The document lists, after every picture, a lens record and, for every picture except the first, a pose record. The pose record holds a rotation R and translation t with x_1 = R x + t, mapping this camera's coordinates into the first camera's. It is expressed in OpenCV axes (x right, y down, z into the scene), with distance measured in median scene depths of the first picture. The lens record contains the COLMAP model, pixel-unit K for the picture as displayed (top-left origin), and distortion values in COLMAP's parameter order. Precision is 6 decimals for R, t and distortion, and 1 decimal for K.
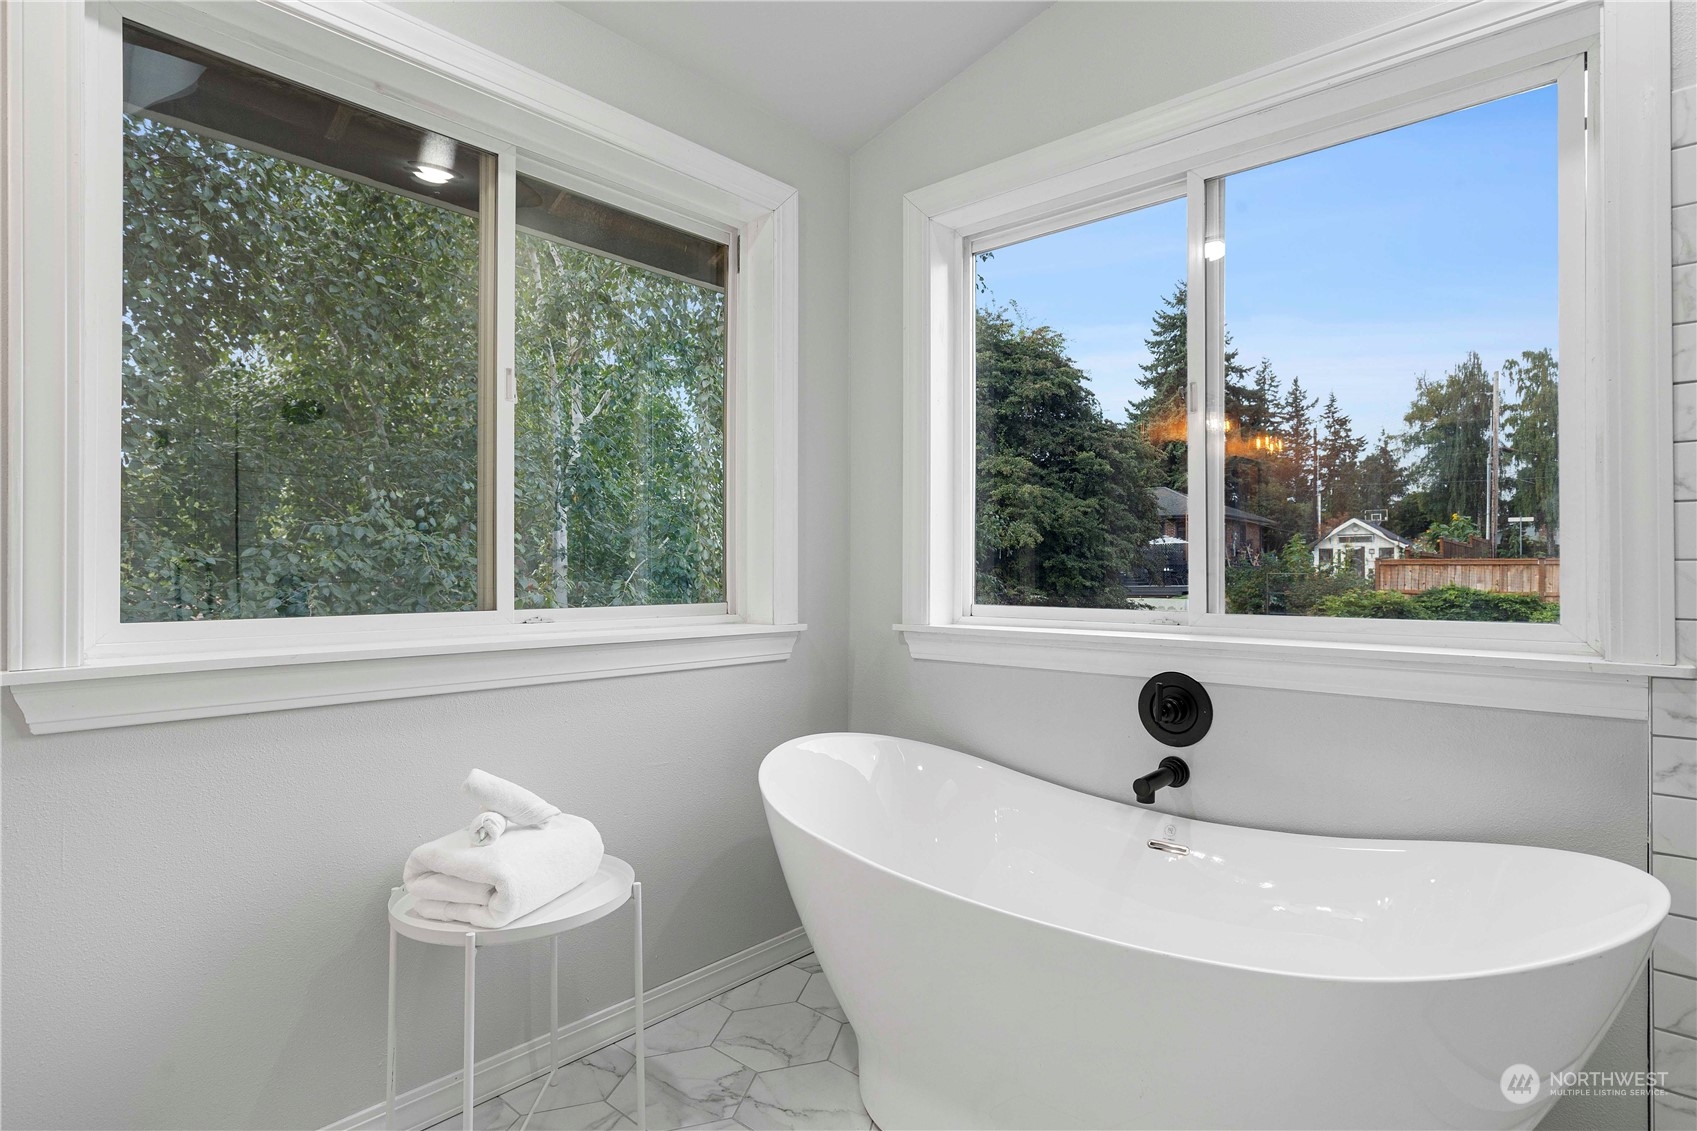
lens RADIAL K [[898.0, 0, 856.7], [0, 898.0, 564.9], [0, 0, 1]] dist [0.000924, -0.000188]
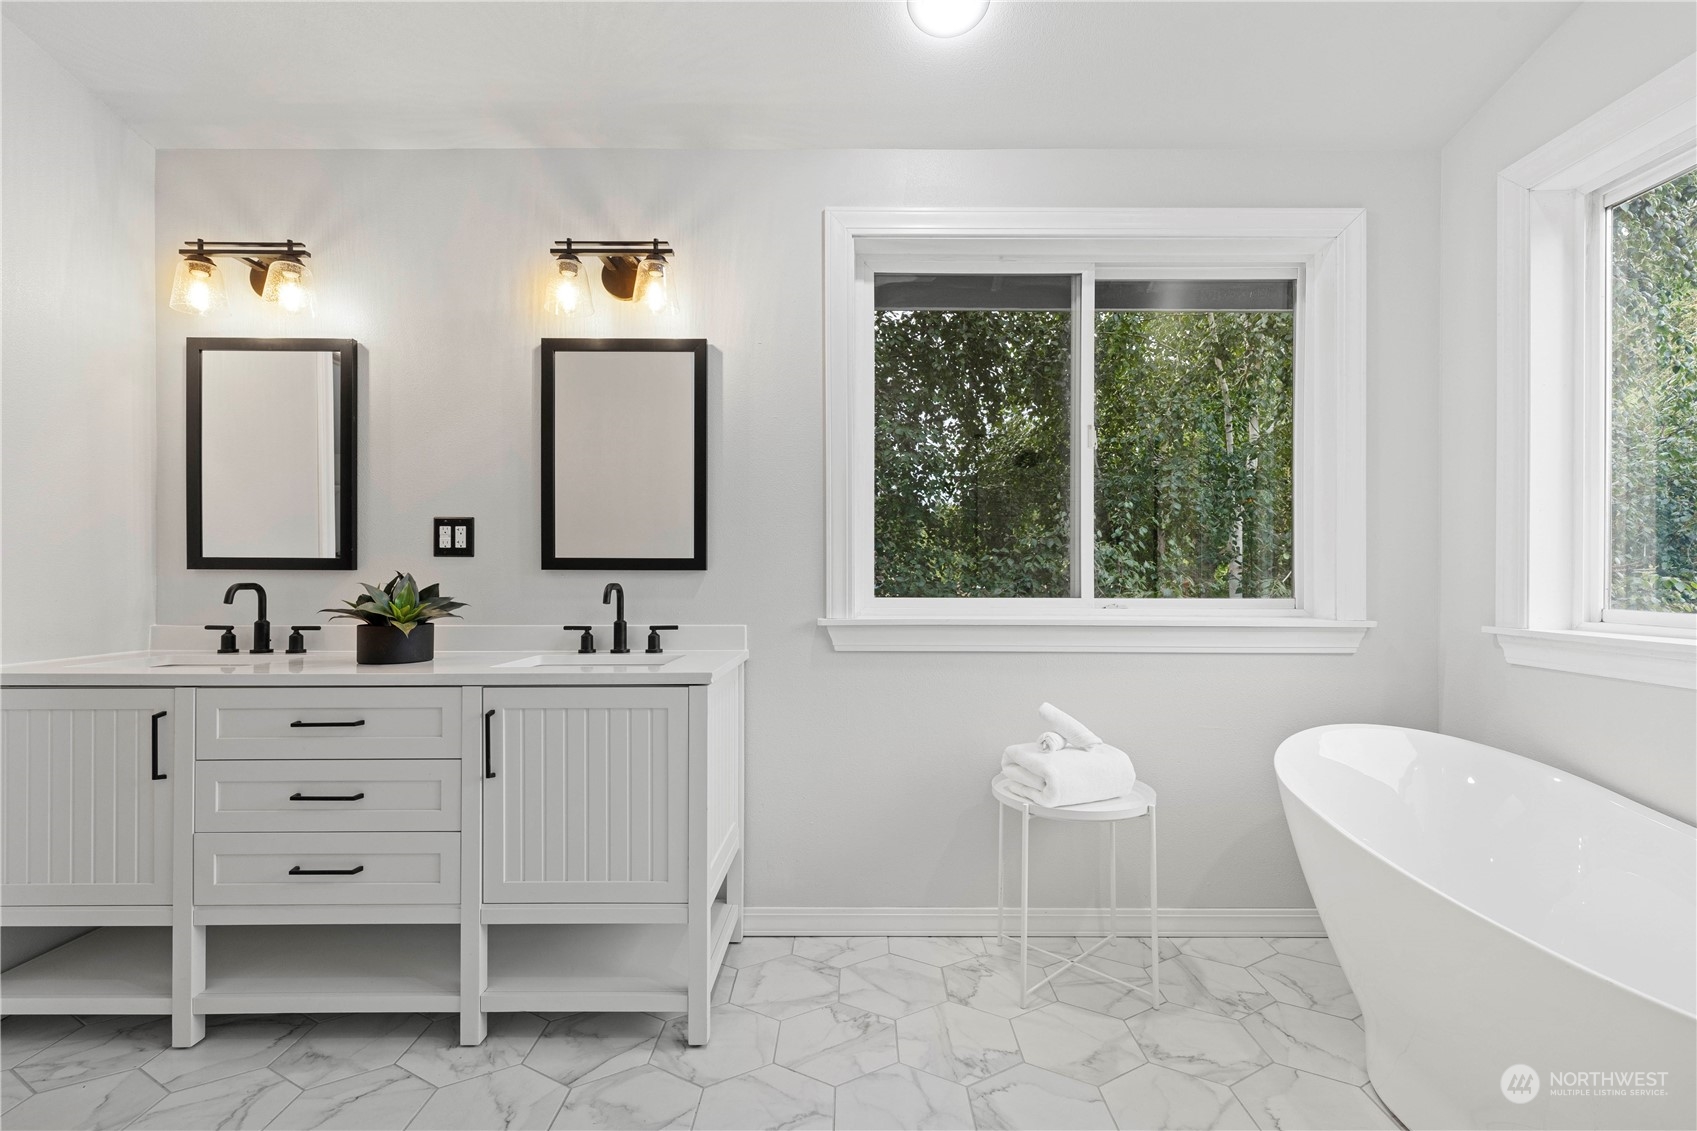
lens RADIAL K [[786.5, 0, 846.1], [0, 786.5, 575.8], [0, 0, 1]] dist [0.009865, -0.000566]
pose [[0.654203, 0.006353, -0.756293, 0.295223], [0.002470, 0.999941, 0.010537, 0.002251], [0.756315, -0.008762, 0.654149, -0.087415]]
